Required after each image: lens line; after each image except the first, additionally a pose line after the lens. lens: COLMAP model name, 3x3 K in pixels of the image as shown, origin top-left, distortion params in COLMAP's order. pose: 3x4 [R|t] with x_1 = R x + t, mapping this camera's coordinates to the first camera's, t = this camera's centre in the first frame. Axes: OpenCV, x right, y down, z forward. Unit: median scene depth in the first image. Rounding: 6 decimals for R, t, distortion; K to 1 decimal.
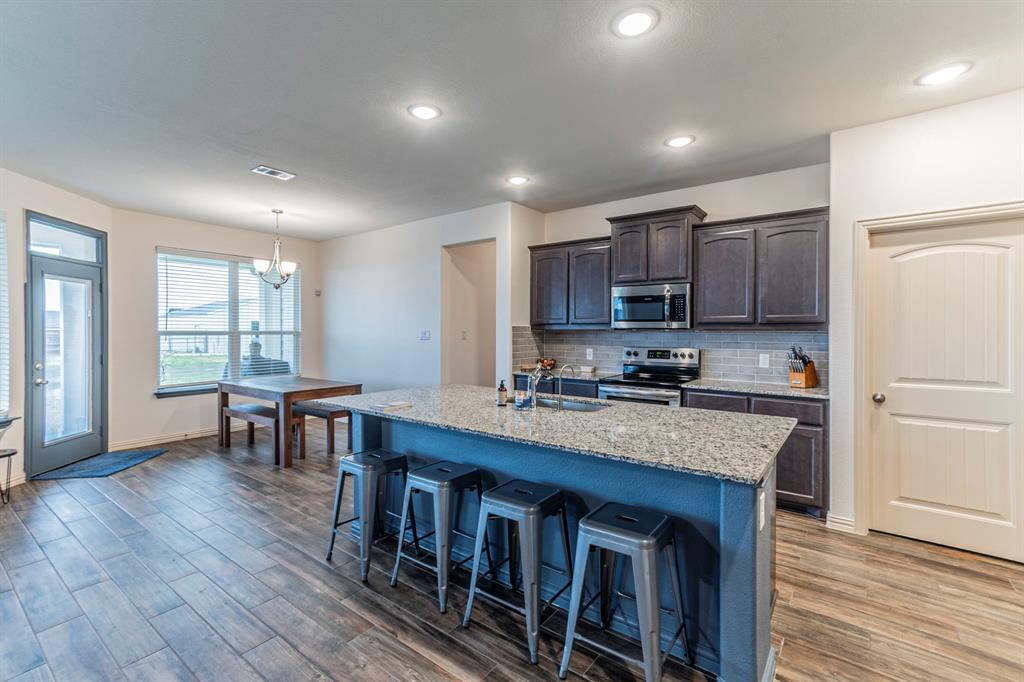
lens RADIAL K [[460.3, 0, 504.2], [0, 460.3, 336.3], [0, 0, 1]] dist [0.014131, 0.001236]
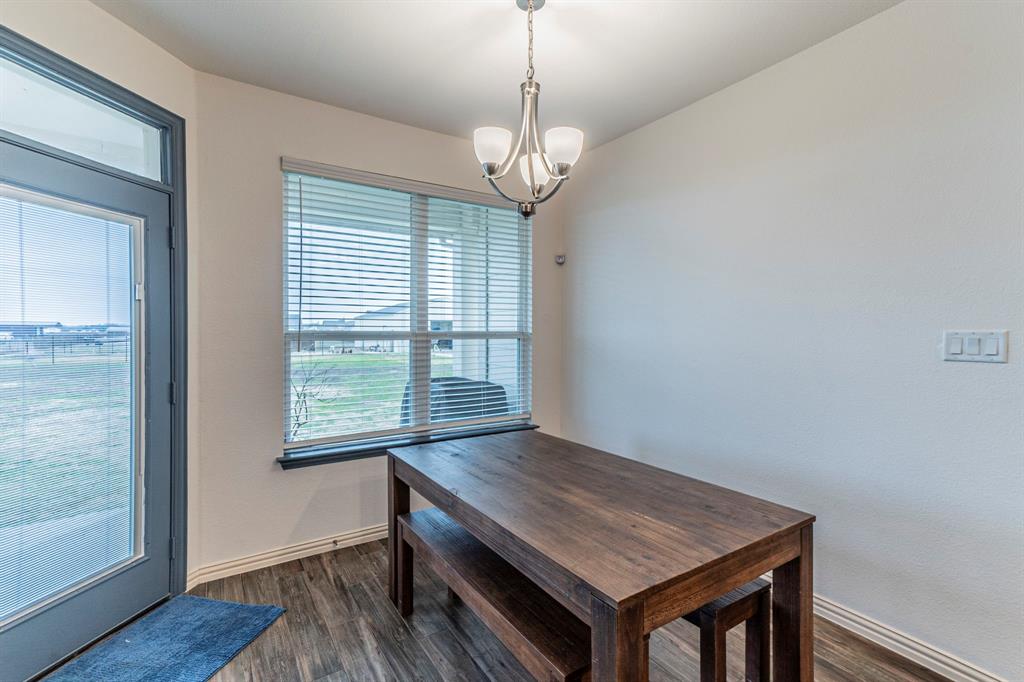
lens RADIAL K [[460.3, 0, 513.2], [0, 460.3, 336.6], [0, 0, 1]] dist [0.014131, 0.001236]
pose [[0.950242, 0.003440, -0.311495, -0.364706], [-0.004580, 0.999985, -0.002930, -0.006012], [0.311480, 0.004211, 0.950243, 0.610857]]
